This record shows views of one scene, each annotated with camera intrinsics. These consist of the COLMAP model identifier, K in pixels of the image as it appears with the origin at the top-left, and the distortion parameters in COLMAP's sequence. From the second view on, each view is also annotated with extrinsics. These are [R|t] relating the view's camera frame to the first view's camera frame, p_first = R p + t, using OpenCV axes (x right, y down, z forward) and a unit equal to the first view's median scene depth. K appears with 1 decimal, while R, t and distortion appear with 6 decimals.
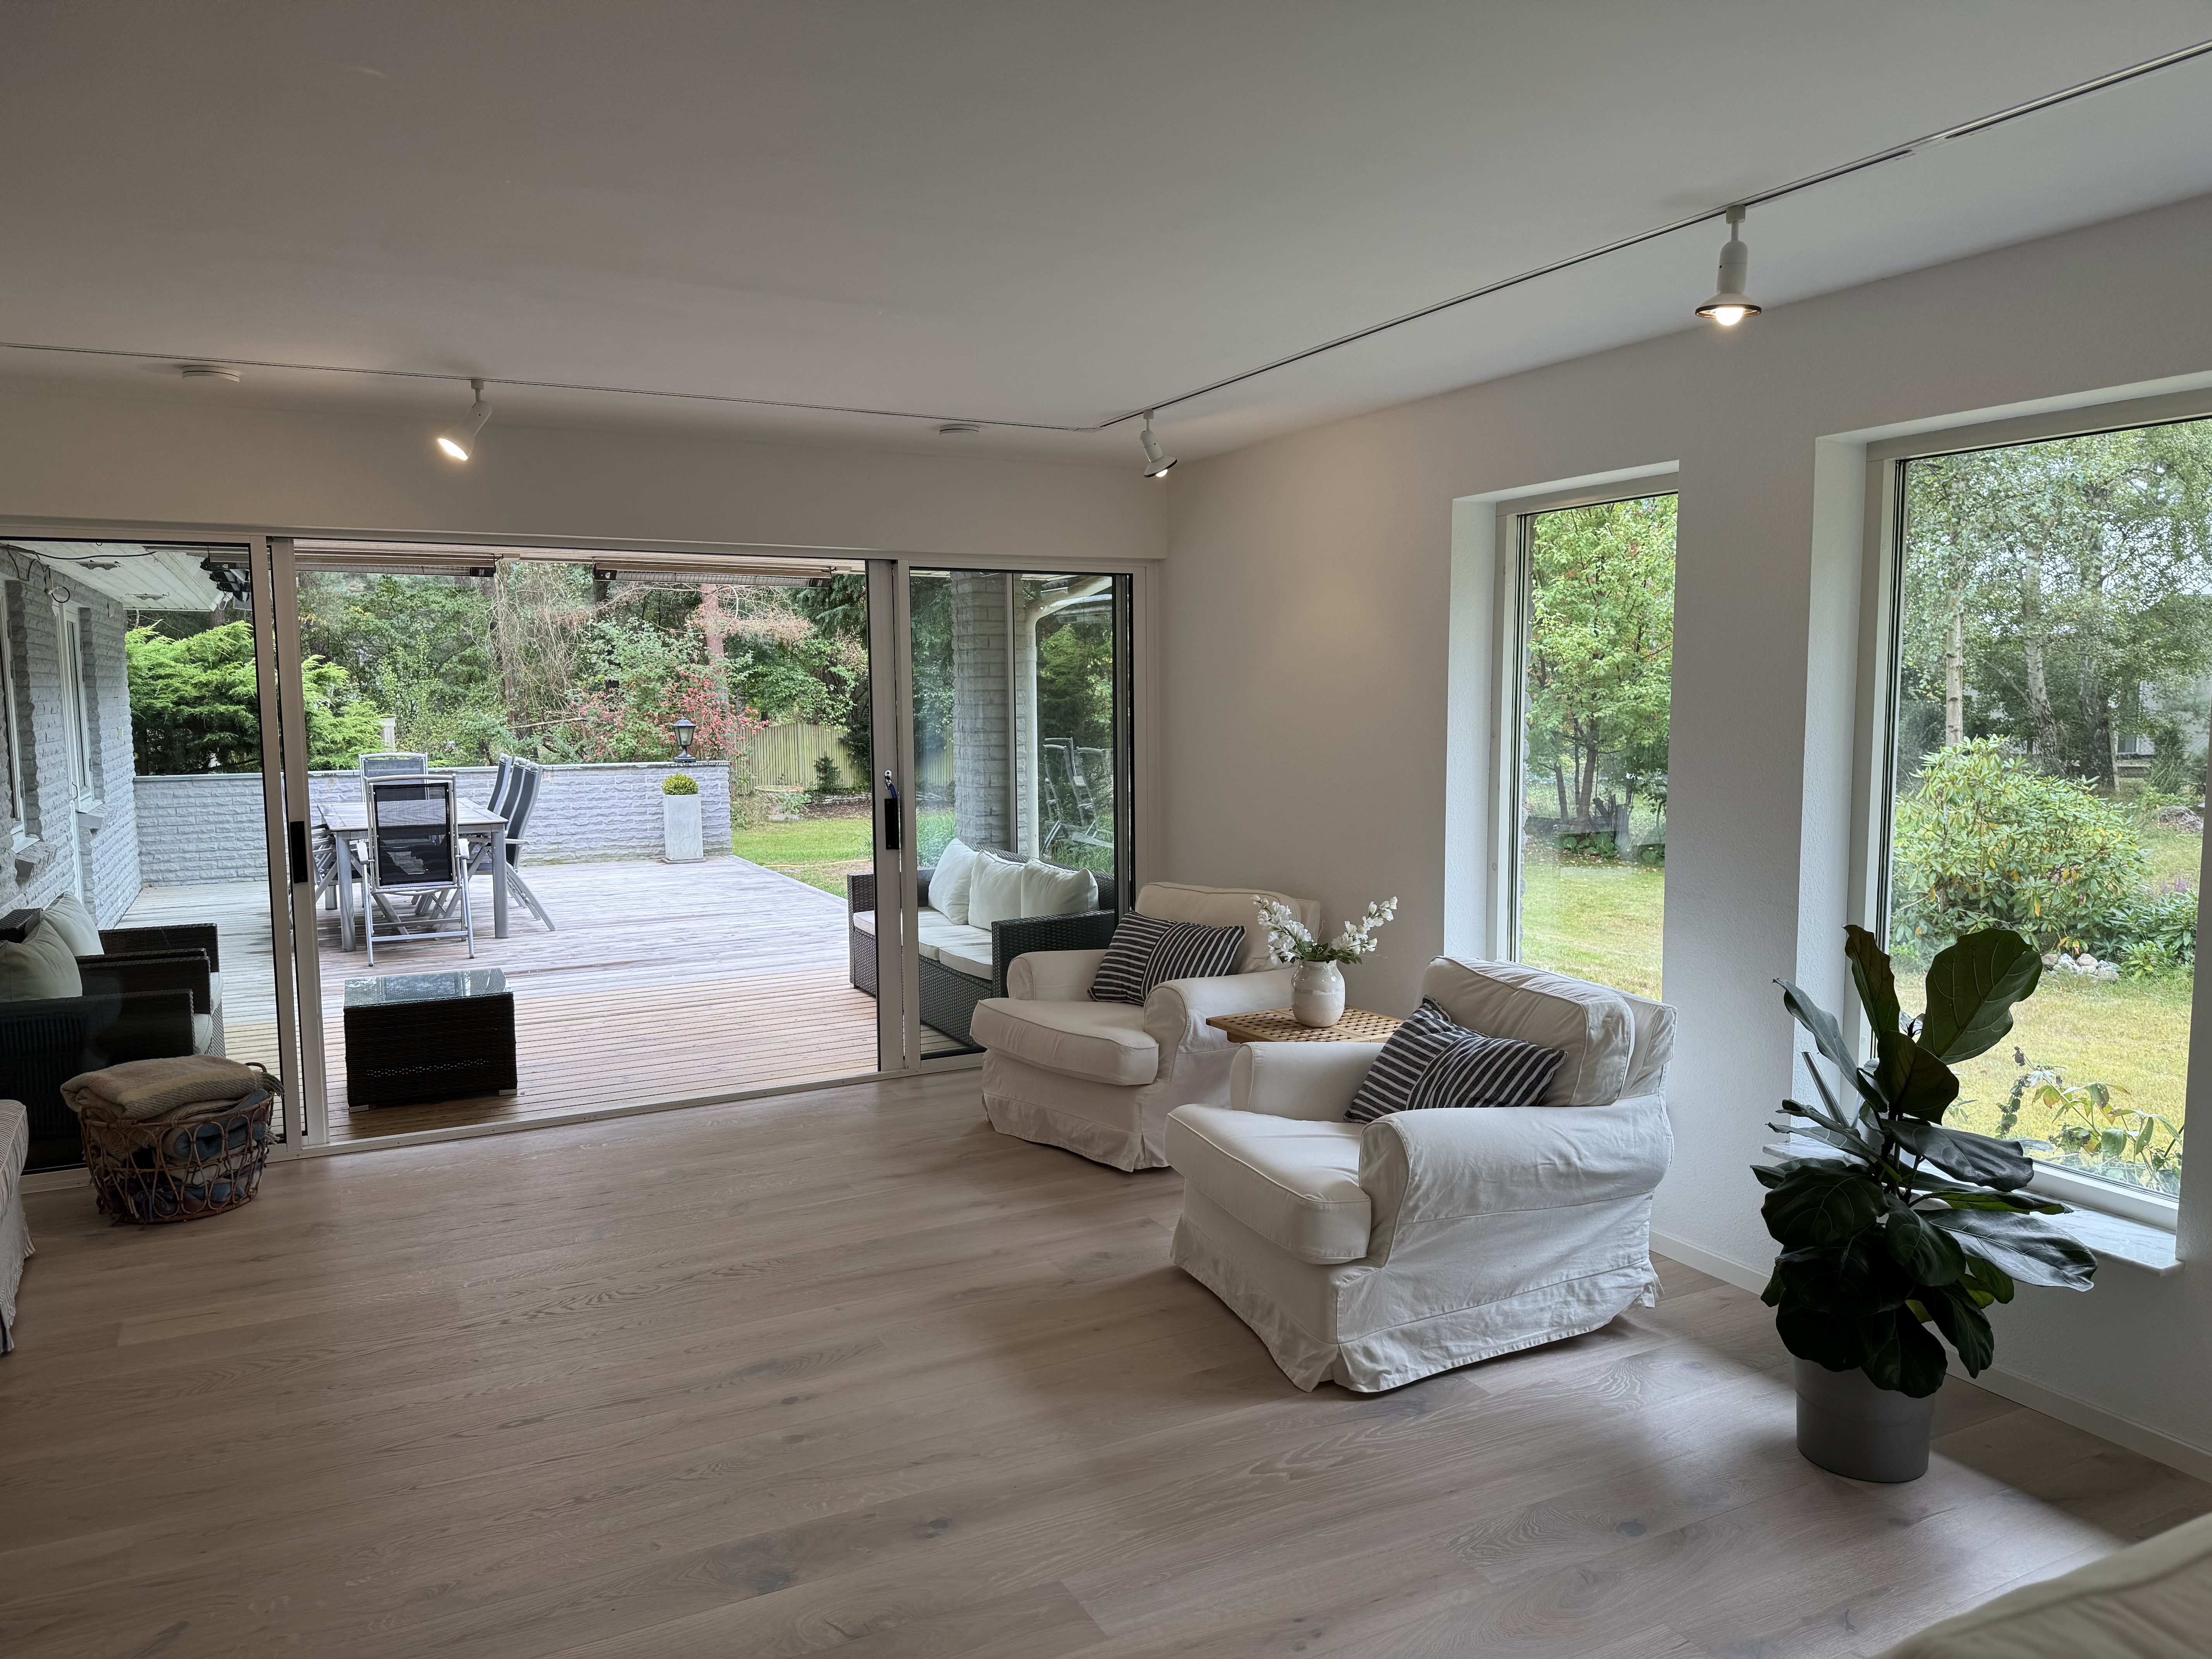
lens RADIAL K [[1525.8, 0, 1096.3], [0, 1525.8, 845.4], [0, 0, 1]] dist [0.014158, -0.041845]
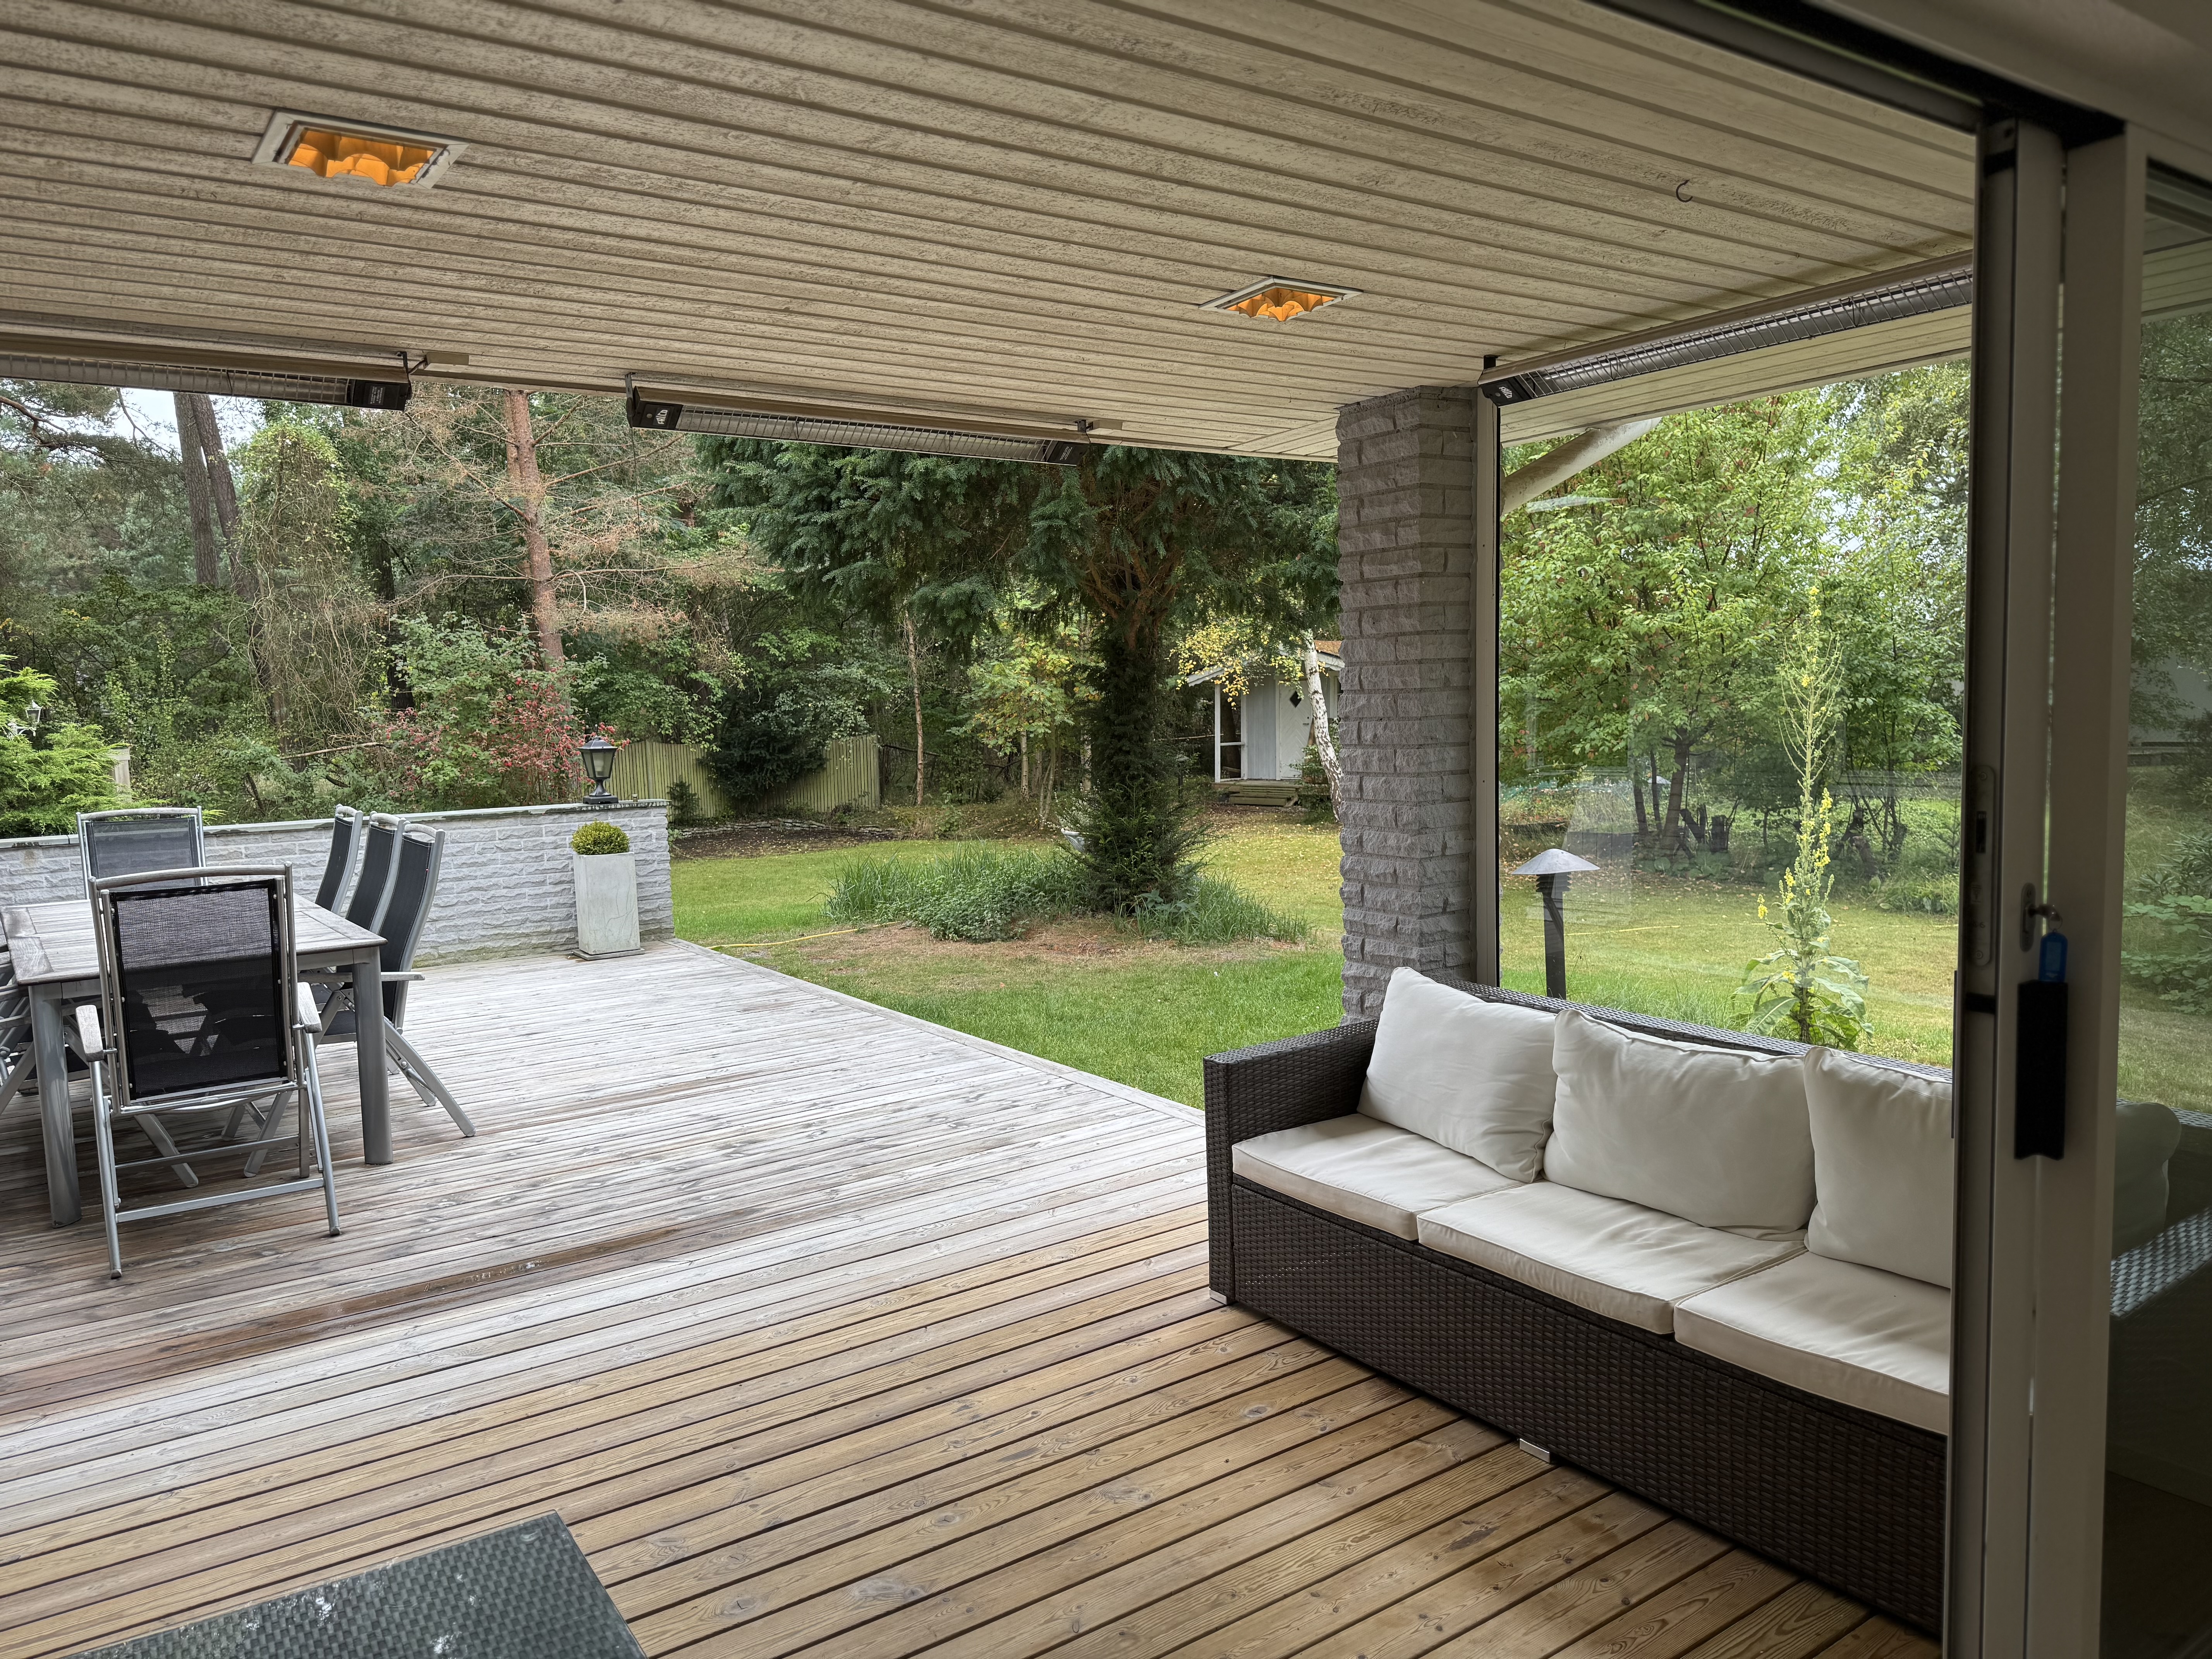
lens RADIAL K [[1525.8, 0, 1072.4], [0, 1525.8, 850.0], [0, 0, 1]] dist [0.014158, -0.041845]
pose [[0.991522, -0.035686, 0.124940, -0.150386], [0.036128, 0.999346, -0.001274, -0.025698], [-0.124813, 0.005777, 0.992163, 0.315438]]
